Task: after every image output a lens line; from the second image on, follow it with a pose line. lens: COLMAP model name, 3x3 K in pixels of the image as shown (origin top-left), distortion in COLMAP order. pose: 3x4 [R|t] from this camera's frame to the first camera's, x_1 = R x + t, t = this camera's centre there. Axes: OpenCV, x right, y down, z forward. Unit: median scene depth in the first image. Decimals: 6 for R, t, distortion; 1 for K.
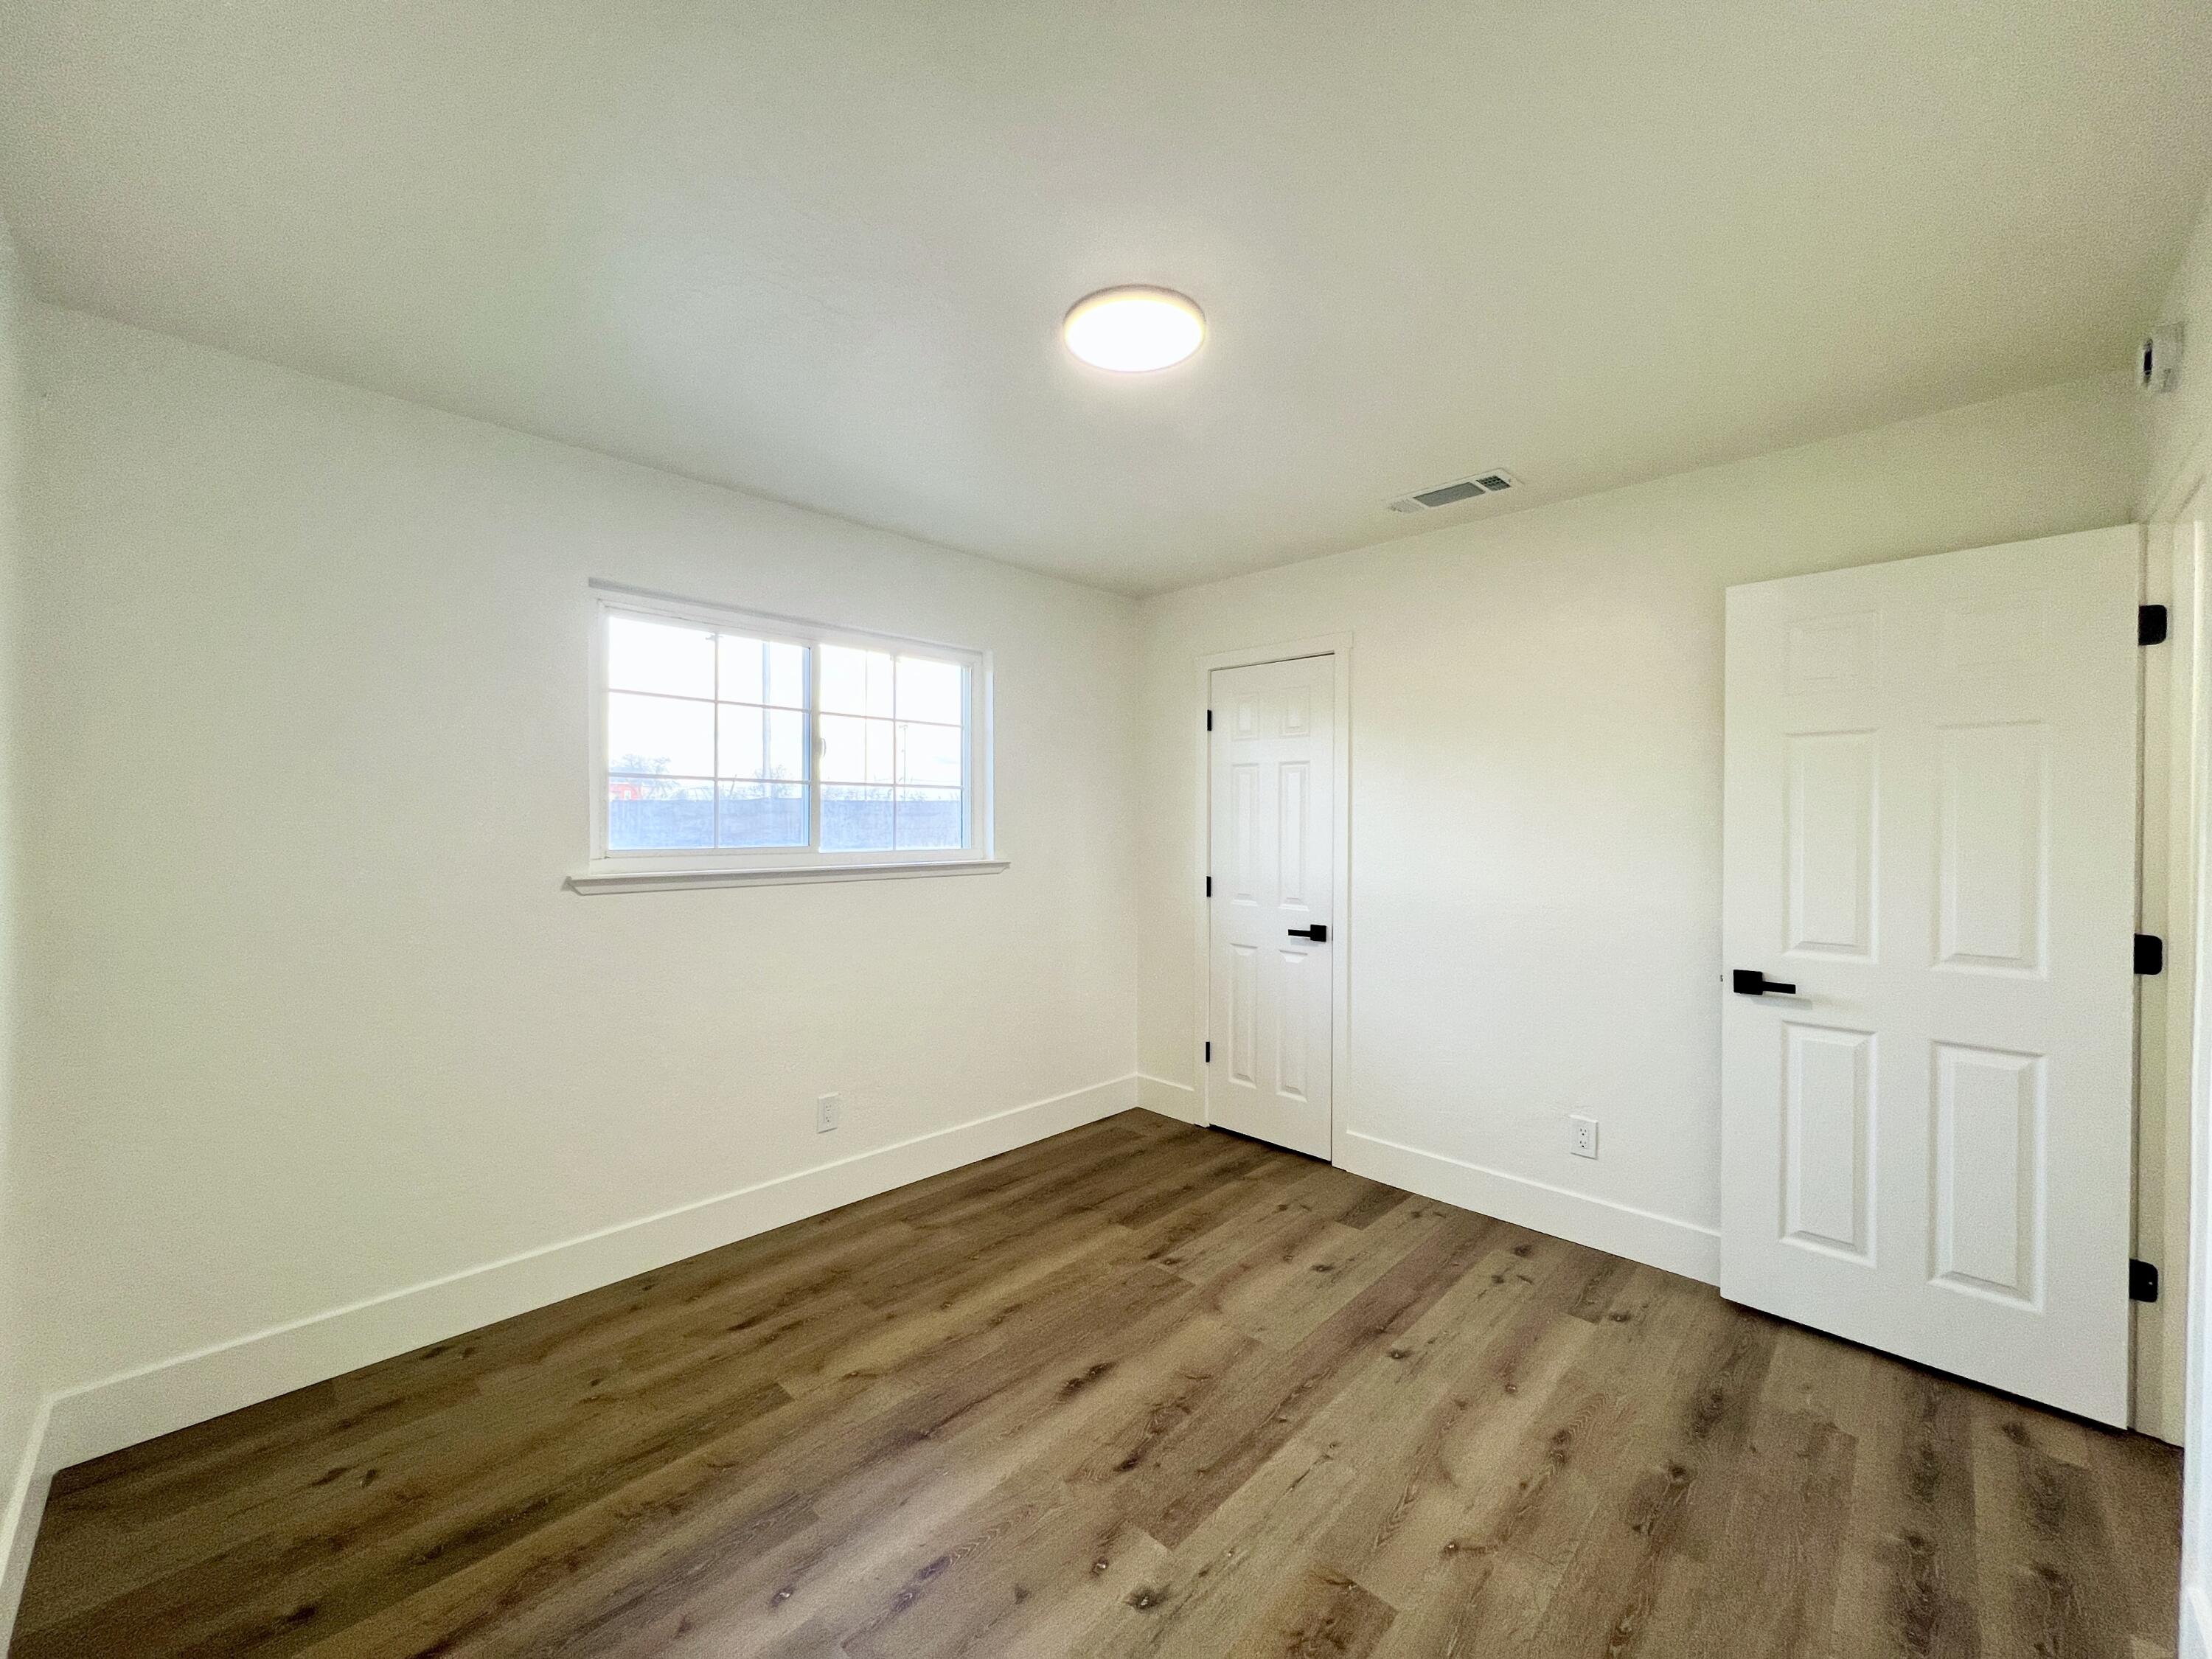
lens RADIAL K [[853.4, 0, 1106.0], [0, 853.4, 829.5], [0, 0, 1]] dist [-0.013130, 0.000071]
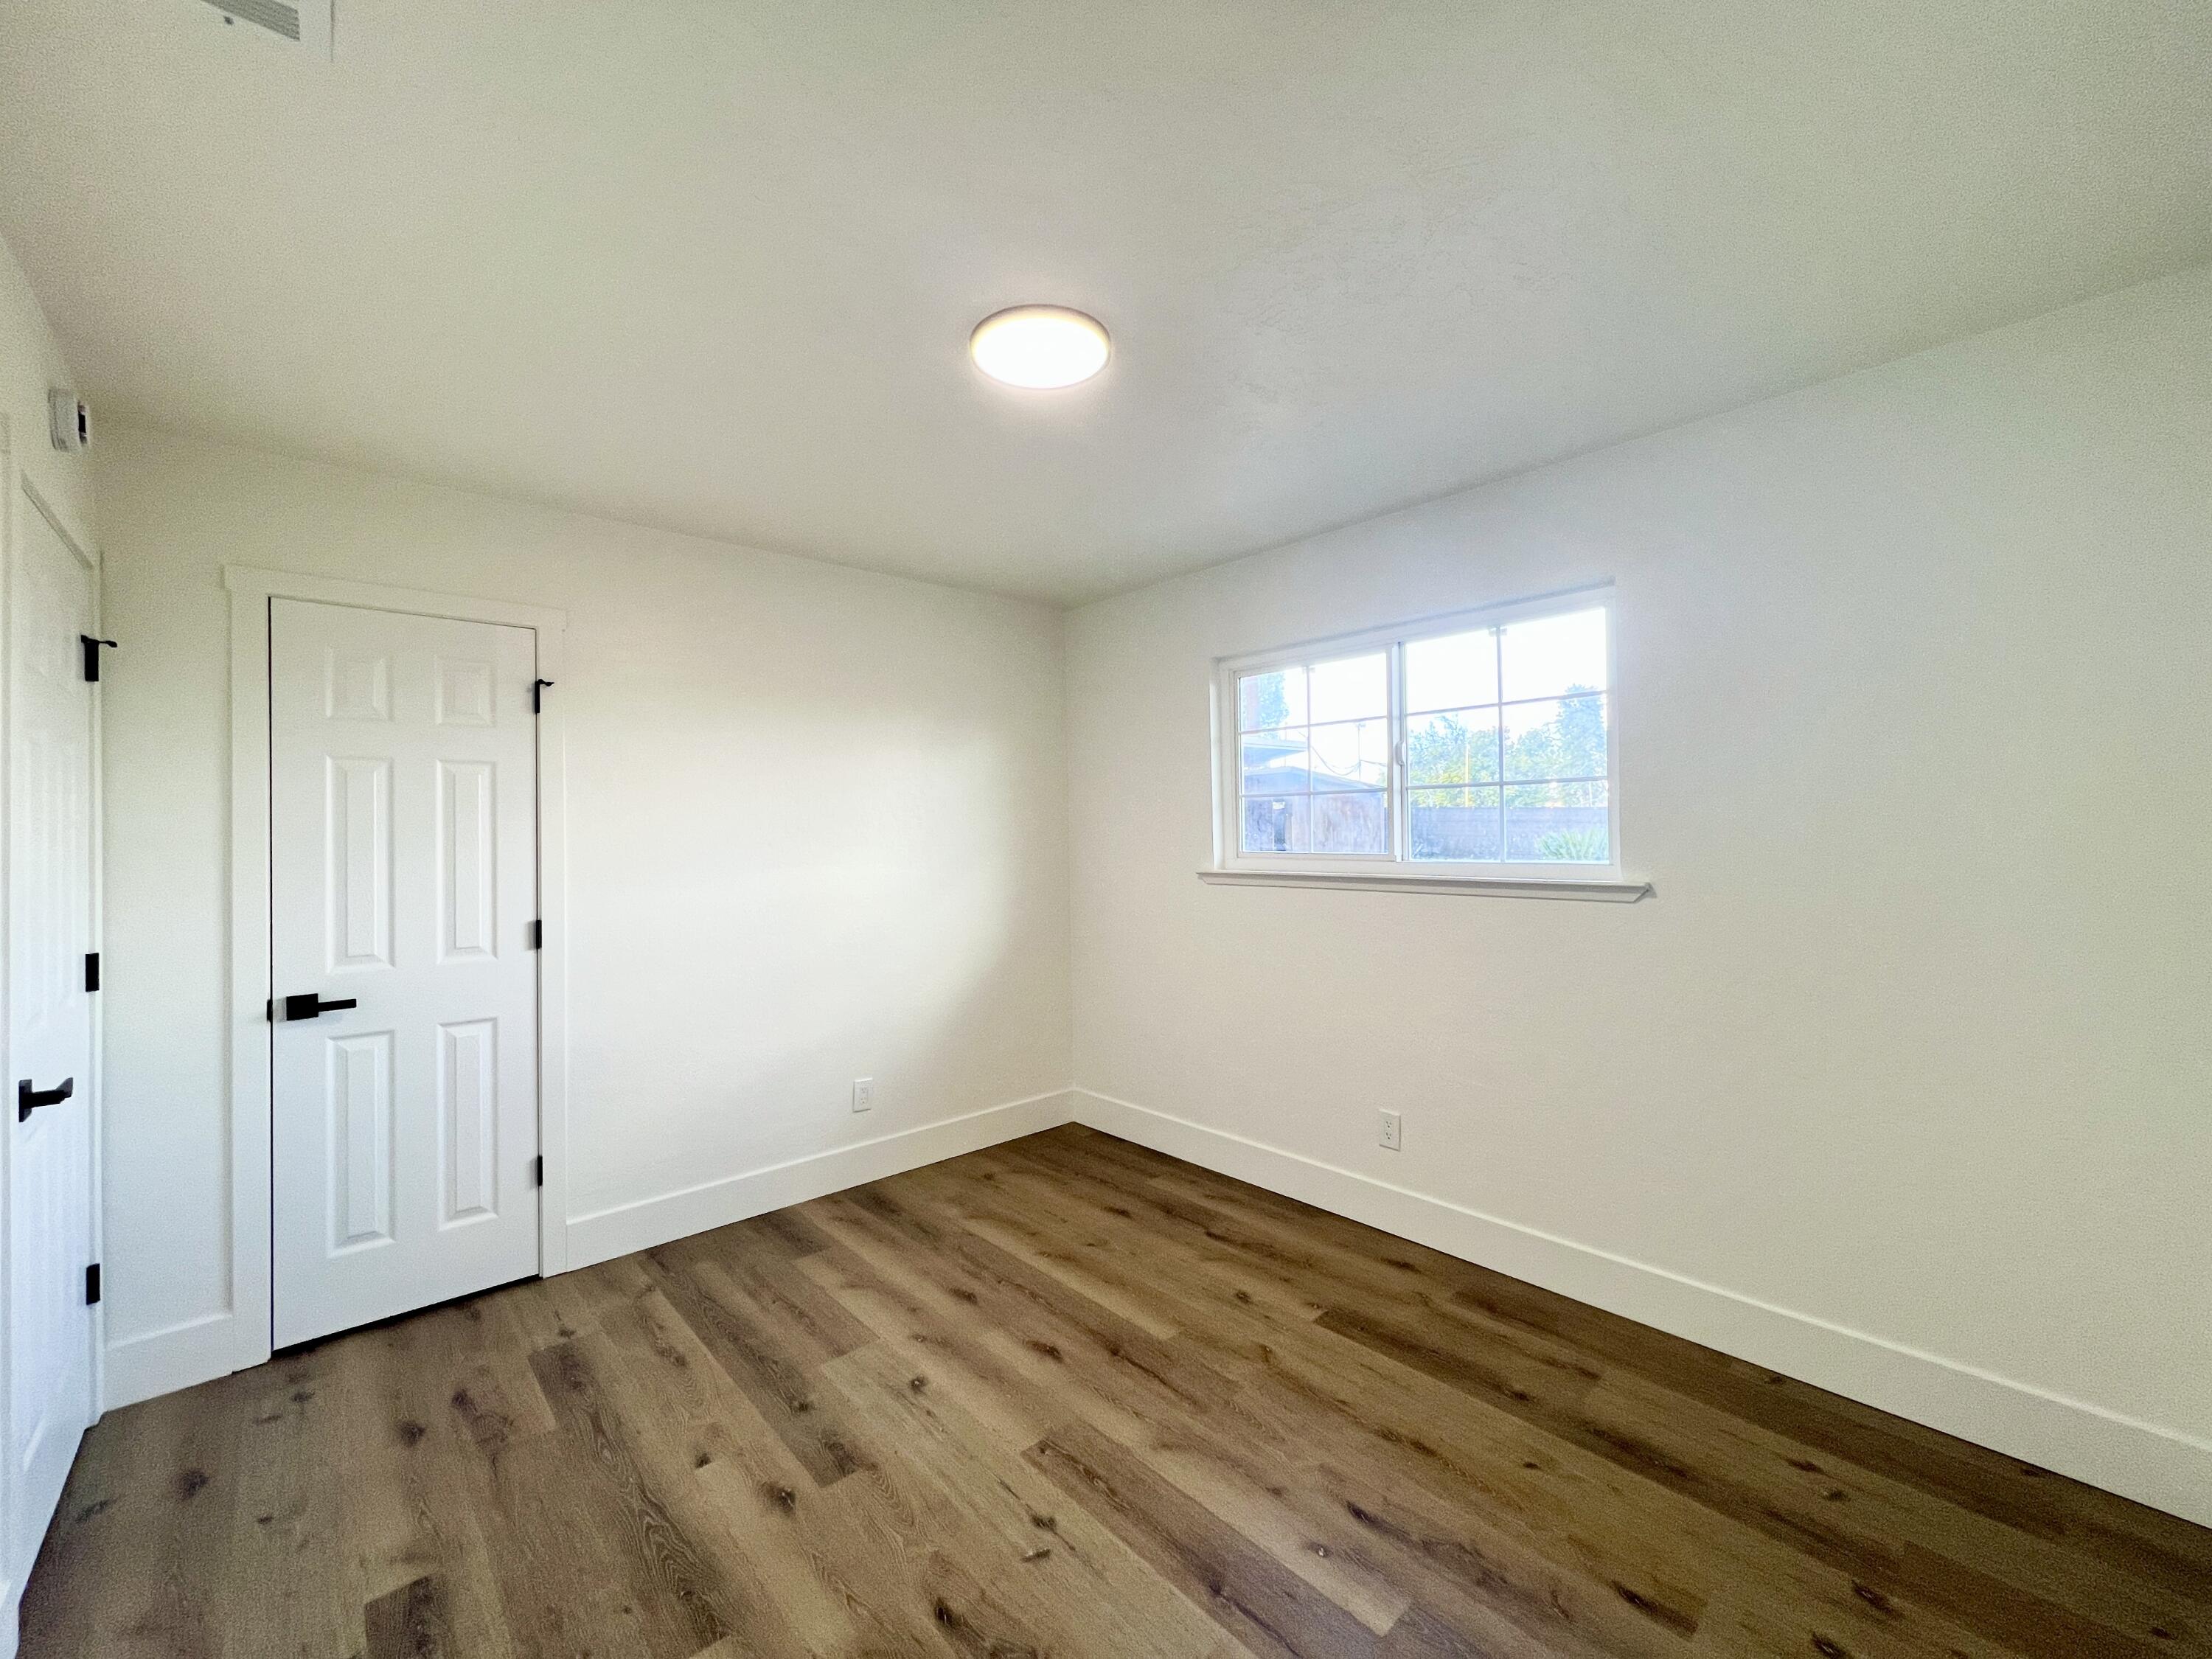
lens RADIAL K [[882.7, 0, 1101.0], [0, 882.7, 826.3], [0, 0, 1]] dist [0.000474, -0.000074]
pose [[-0.064261, -0.011249, -0.997870, 0.743505], [0.007683, 0.999901, -0.011767, -0.002132], [0.997904, -0.008423, -0.064168, 0.775359]]
